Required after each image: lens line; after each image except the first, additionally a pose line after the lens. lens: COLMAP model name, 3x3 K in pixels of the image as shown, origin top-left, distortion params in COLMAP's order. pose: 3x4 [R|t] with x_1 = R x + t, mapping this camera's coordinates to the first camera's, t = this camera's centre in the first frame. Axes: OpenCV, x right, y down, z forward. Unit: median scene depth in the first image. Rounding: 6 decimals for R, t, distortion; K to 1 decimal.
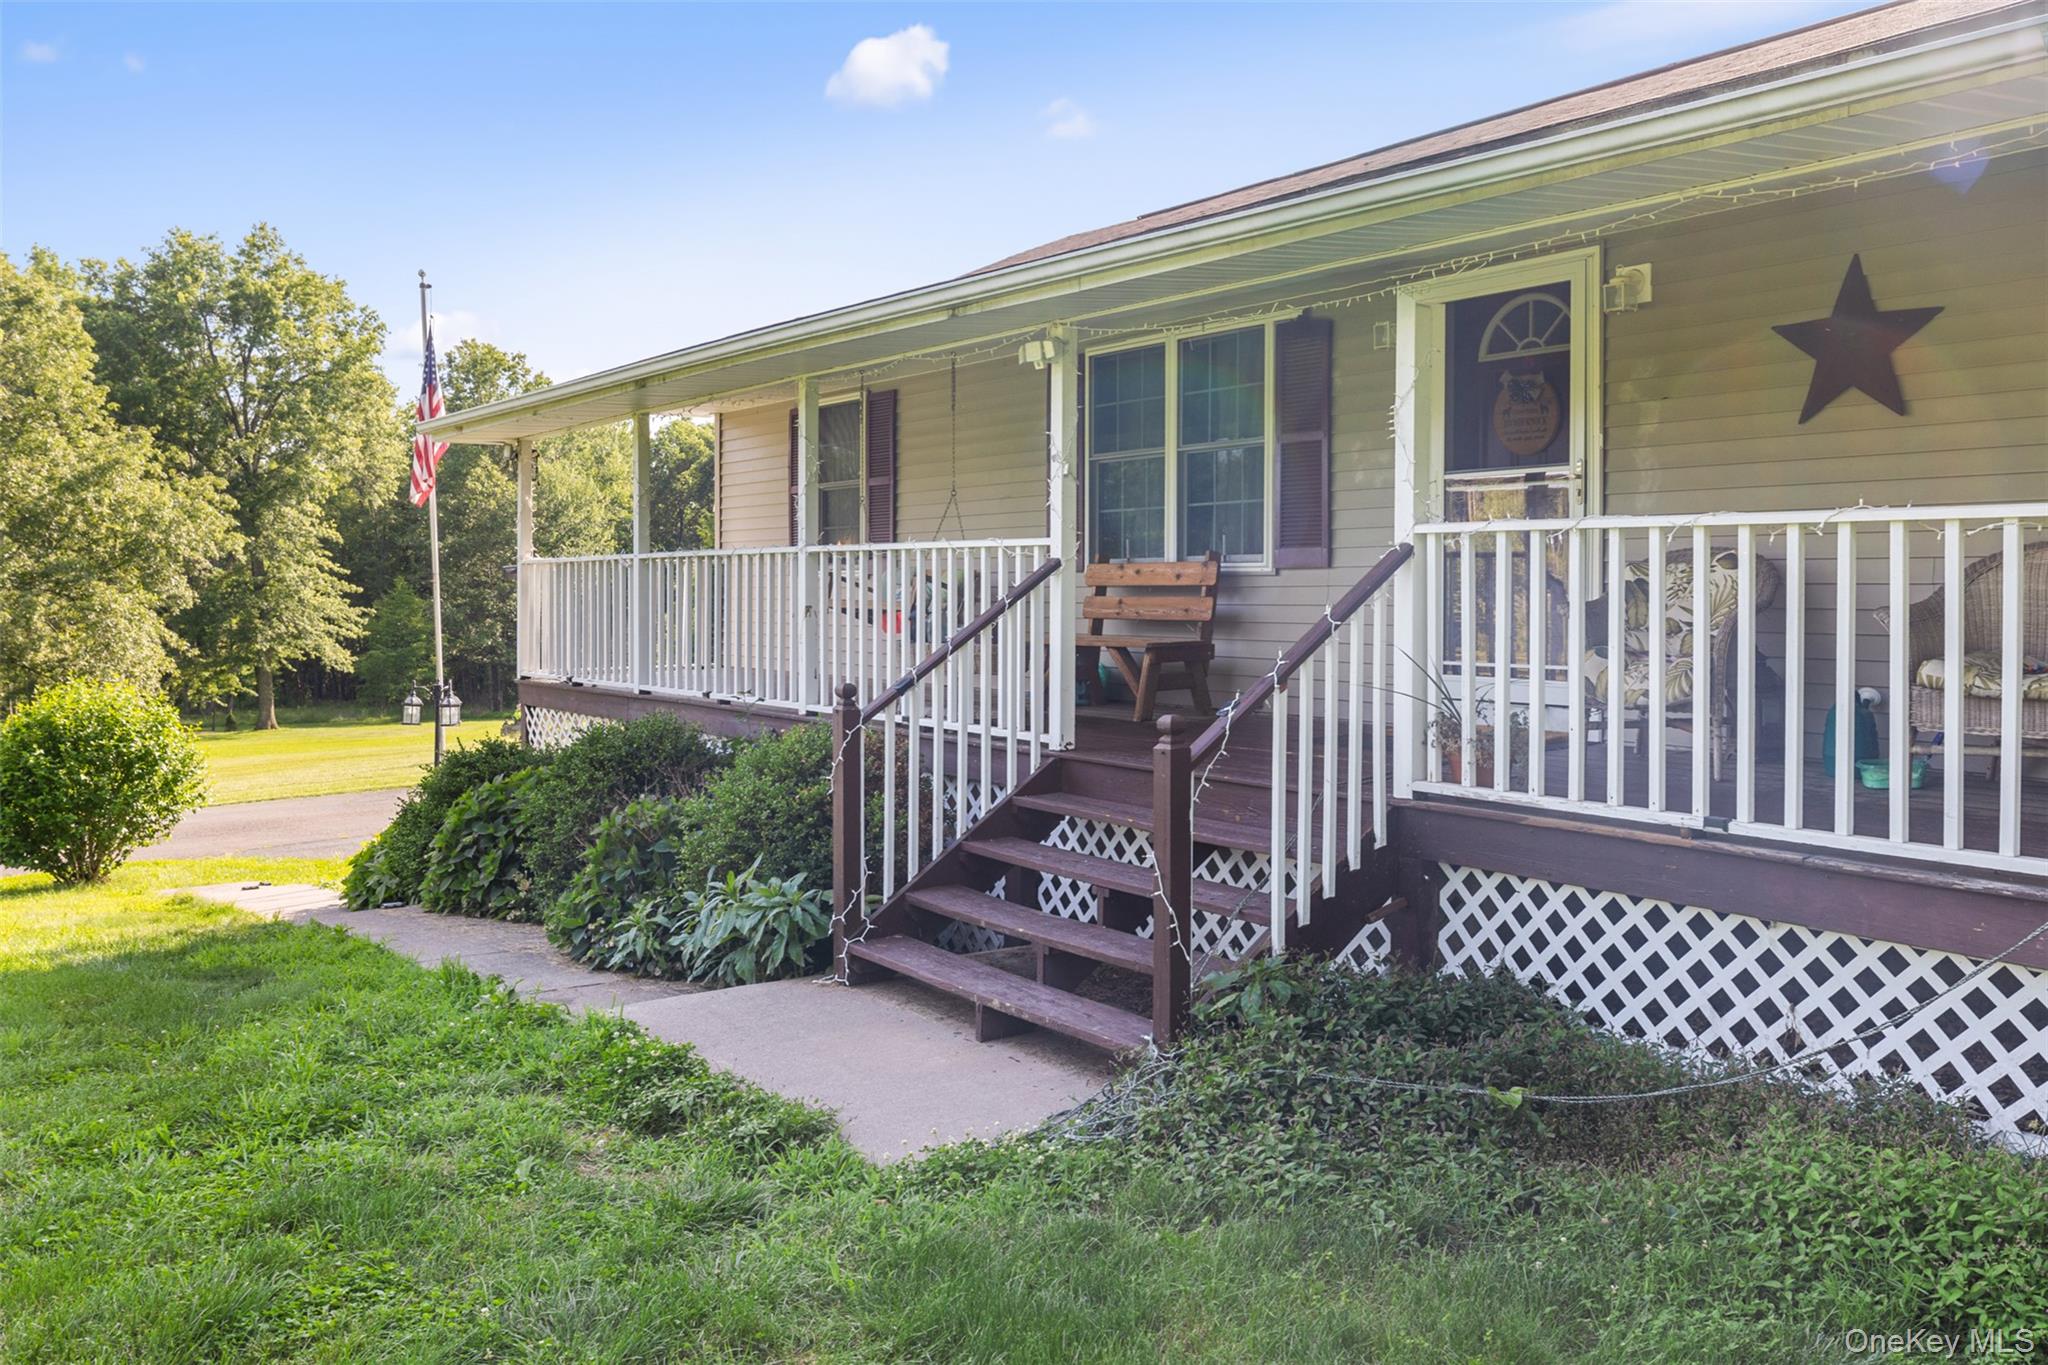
lens RADIAL K [[1606.2, 0, 1059.3], [0, 1606.2, 633.1], [0, 0, 1]] dist [-0.003692, -0.003239]
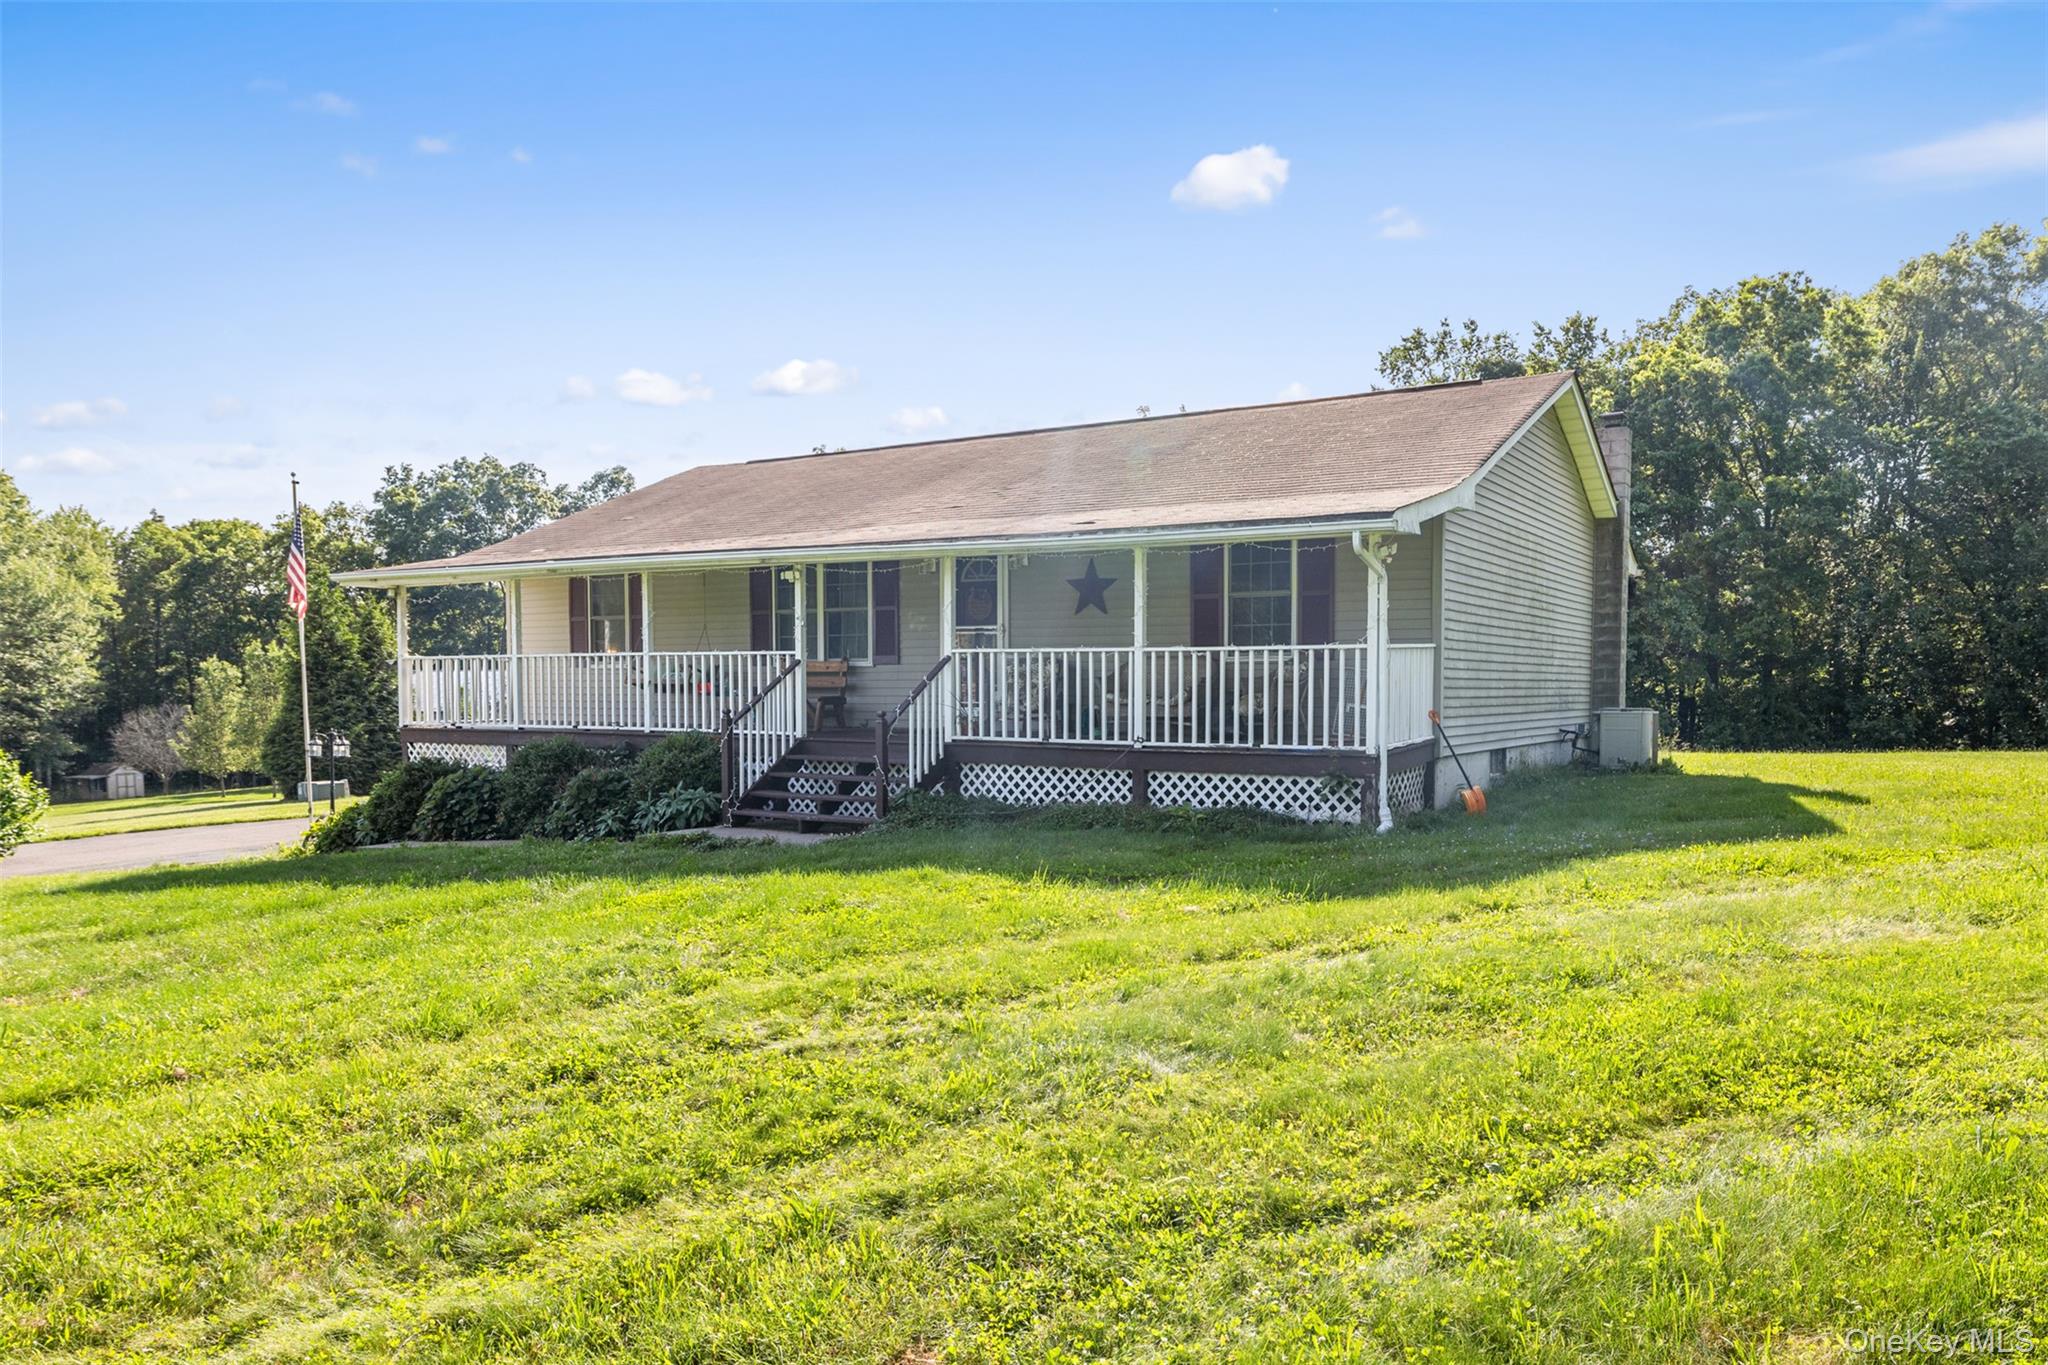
lens RADIAL K [[1497.6, 0, 1025.3], [0, 1497.6, 670.5], [0, 0, 1]] dist [0.003775, -0.002207]
pose [[0.939295, 0.005085, 0.343072, -0.567725], [0.008117, 0.999281, -0.037036, 0.070630], [-0.343014, 0.037573, 0.938579, -1.554117]]
